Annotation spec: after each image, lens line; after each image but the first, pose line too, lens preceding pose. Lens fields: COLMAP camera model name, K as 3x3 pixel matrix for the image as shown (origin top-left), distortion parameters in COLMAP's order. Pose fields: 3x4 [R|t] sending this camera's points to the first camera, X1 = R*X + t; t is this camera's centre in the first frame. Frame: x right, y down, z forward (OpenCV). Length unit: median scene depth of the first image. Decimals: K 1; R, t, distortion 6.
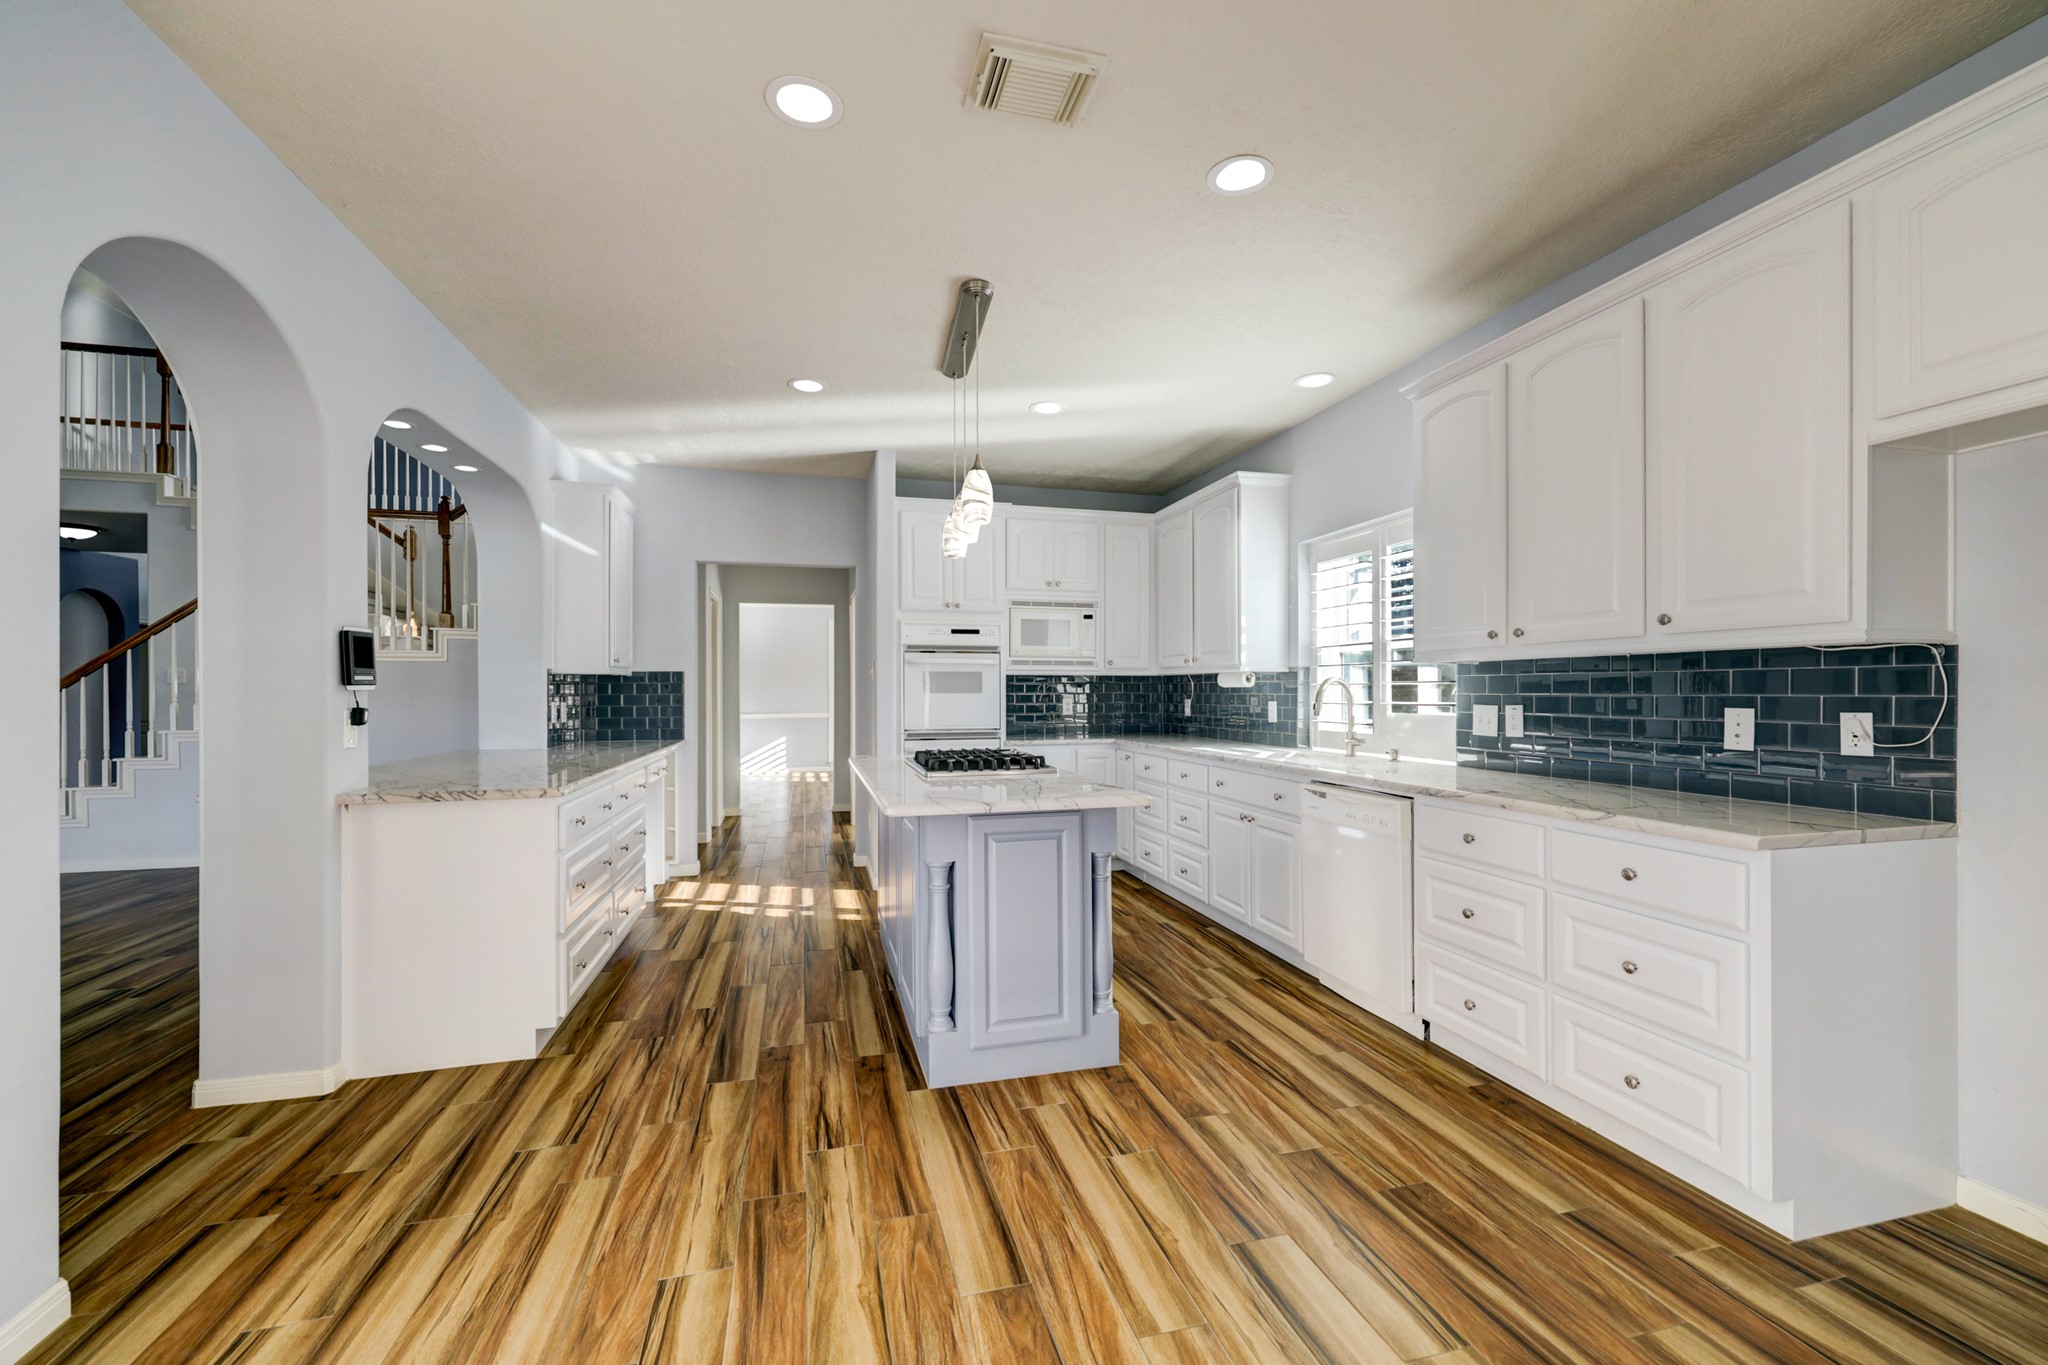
lens RADIAL K [[830.0, 0, 1021.1], [0, 830.0, 687.6], [0, 0, 1]] dist [-0.000338, 0.001076]
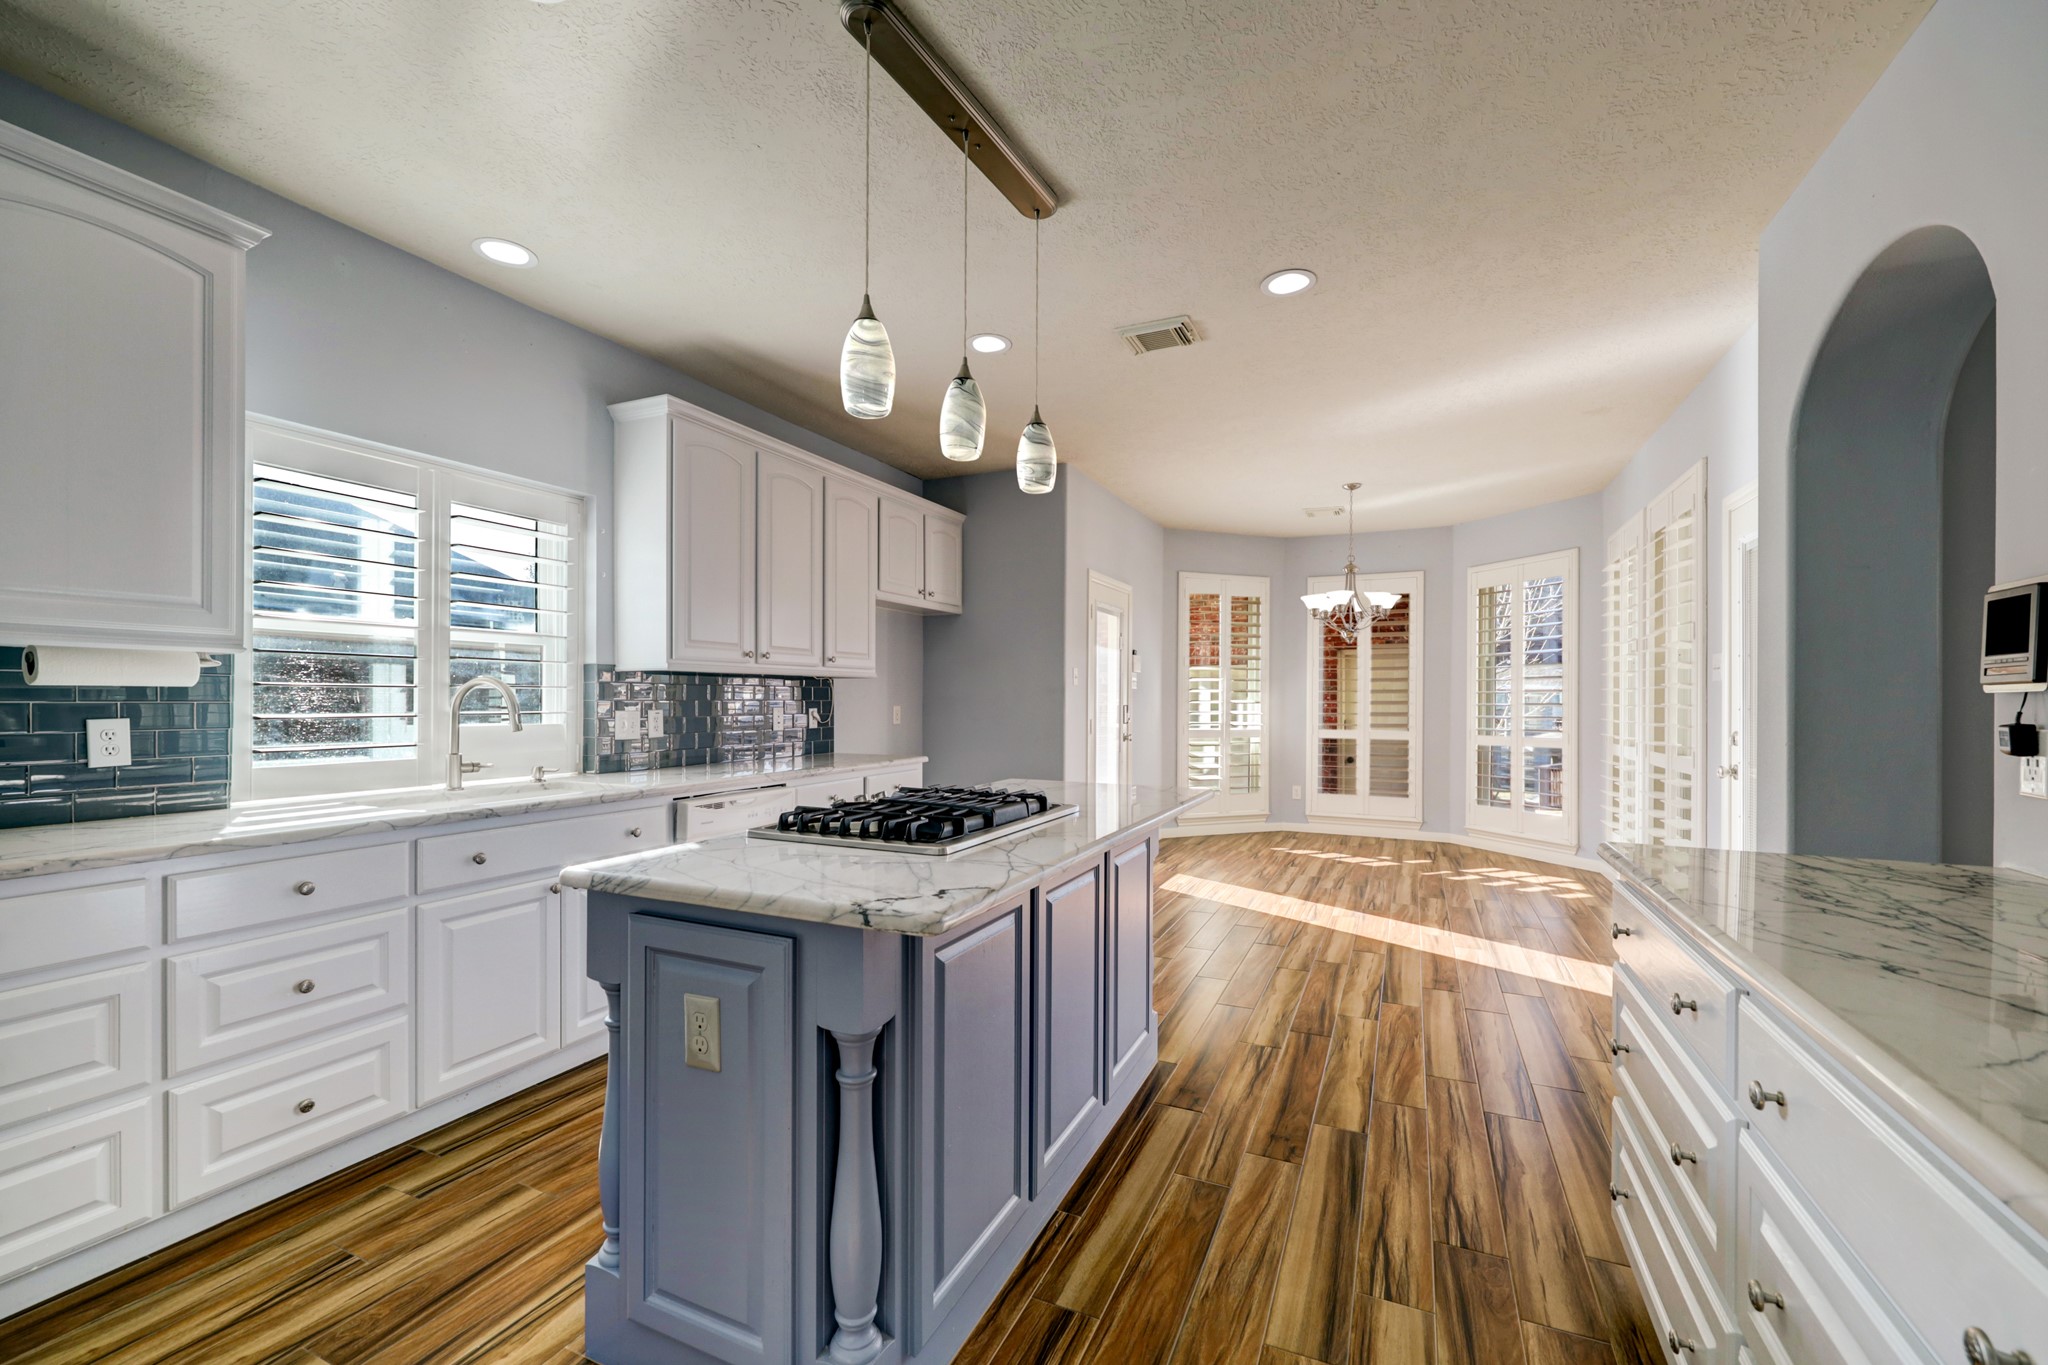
lens RADIAL K [[830.0, 0, 1030.3], [0, 830.0, 700.3], [0, 0, 1]] dist [-0.000338, 0.001076]
pose [[-0.773668, -0.000739, 0.633590, -0.618621], [-0.002050, 0.999997, -0.001336, 0.009877], [-0.633587, -0.002332, -0.773668, 1.793788]]
